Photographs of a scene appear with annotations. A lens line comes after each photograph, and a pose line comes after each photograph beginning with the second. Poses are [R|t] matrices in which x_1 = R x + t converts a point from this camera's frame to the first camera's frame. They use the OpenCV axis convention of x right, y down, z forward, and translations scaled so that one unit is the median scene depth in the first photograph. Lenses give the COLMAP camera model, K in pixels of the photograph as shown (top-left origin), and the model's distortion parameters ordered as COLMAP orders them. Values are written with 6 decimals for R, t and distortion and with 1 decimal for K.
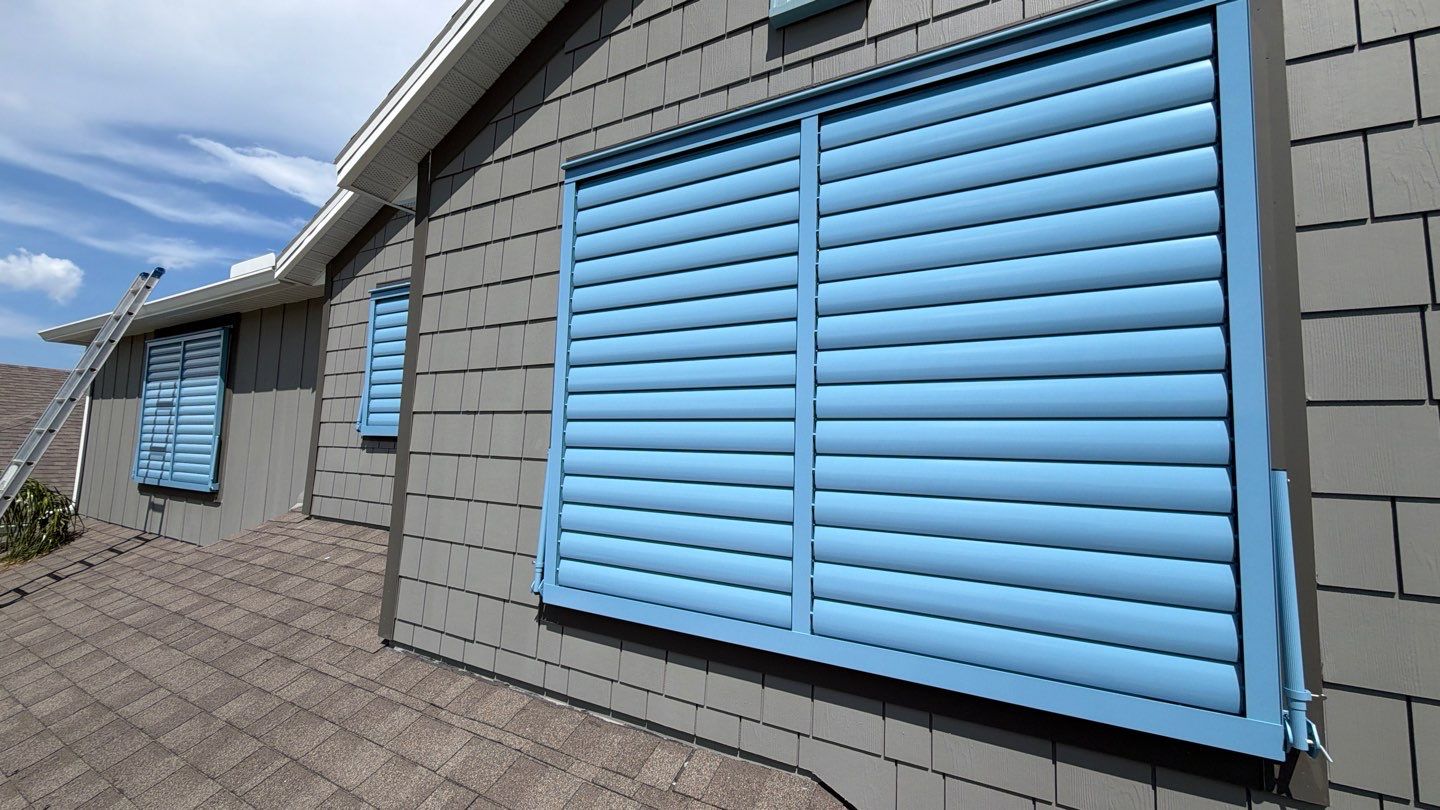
lens RADIAL K [[566.3, 0, 646.4], [0, 566.3, 412.1], [0, 0, 1]] dist [0.000137, -0.000143]
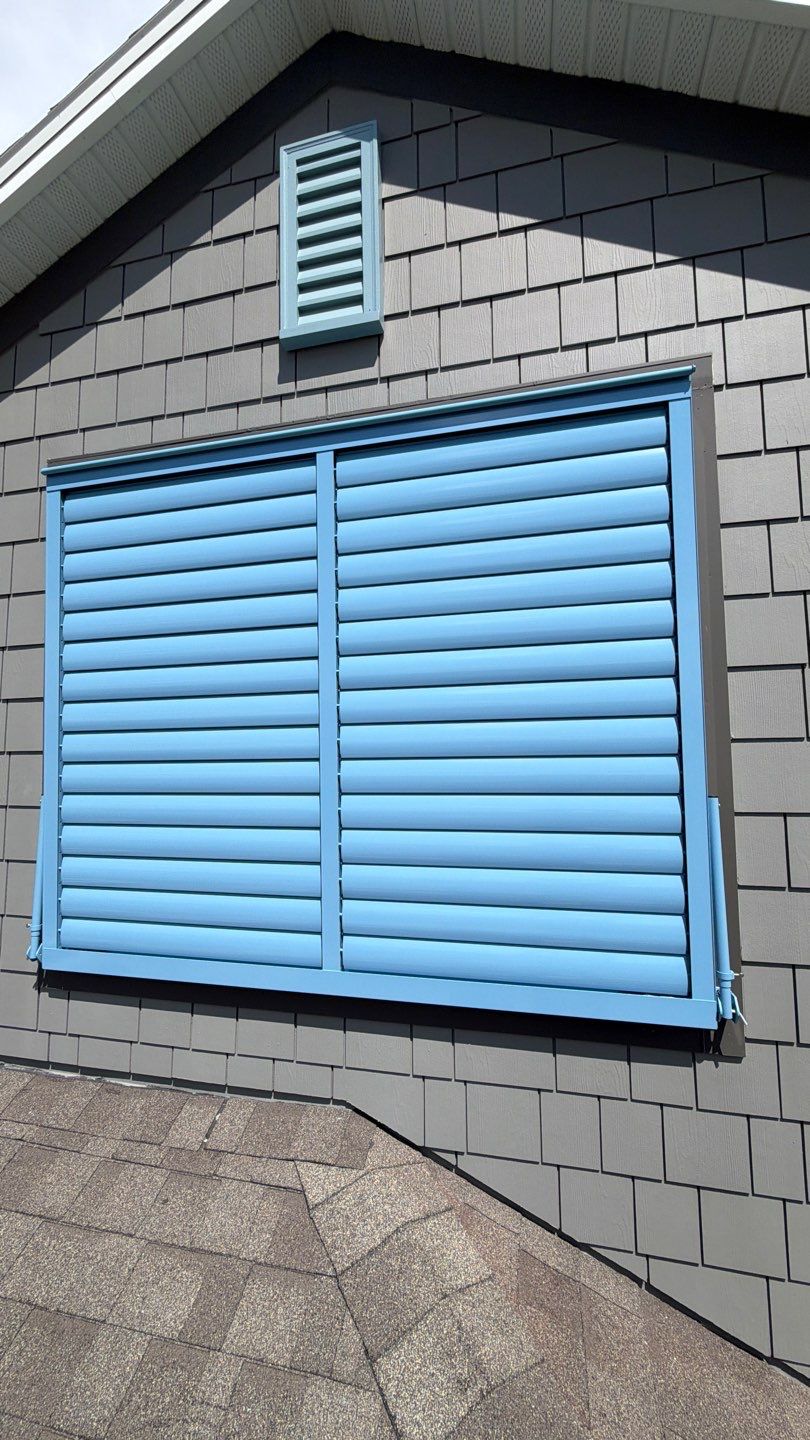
lens RADIAL K [[602.9, 0, 337.0], [0, 602.9, 719.6], [0, 0, 1]] dist [-0.000227, -0.000006]
pose [[0.958706, -0.038578, 0.281771, 0.006802], [0.028298, 0.998780, 0.040461, -0.148846], [-0.282988, -0.030816, 0.958628, 0.012978]]
